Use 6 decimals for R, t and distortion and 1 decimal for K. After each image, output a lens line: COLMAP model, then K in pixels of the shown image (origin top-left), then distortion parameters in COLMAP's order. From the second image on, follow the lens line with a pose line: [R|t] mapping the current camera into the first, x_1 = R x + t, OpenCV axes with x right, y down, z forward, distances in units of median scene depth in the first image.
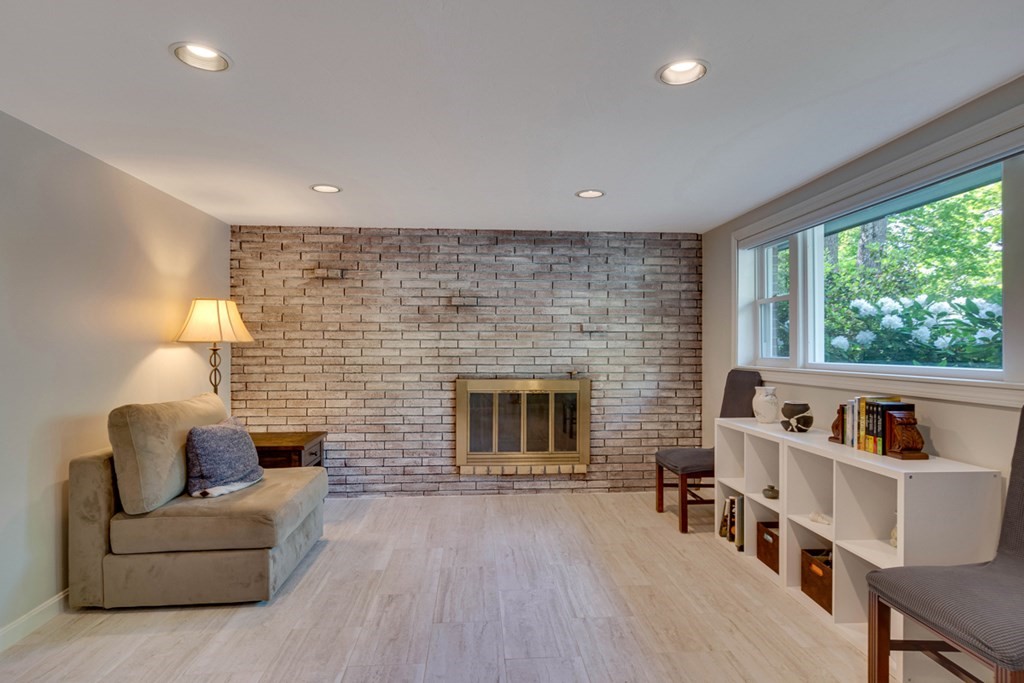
lens RADIAL K [[535.4, 0, 500.3], [0, 535.4, 357.8], [0, 0, 1]] dist [-0.001332, 0.001984]
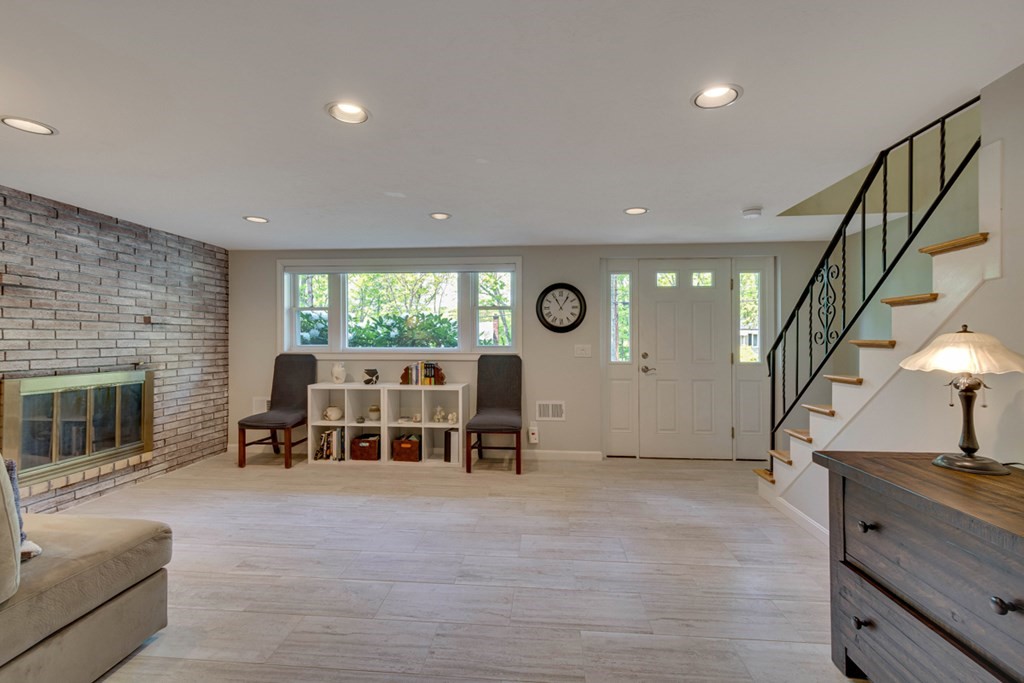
lens RADIAL K [[445.5, 0, 514.9], [0, 445.5, 334.7], [0, 0, 1]] dist [0.005550, -0.000621]
pose [[0.151679, 0.009219, 0.988387, -0.592079], [0.014163, 0.999834, -0.011500, -0.006920], [-0.988328, 0.015743, 0.151523, 0.168654]]
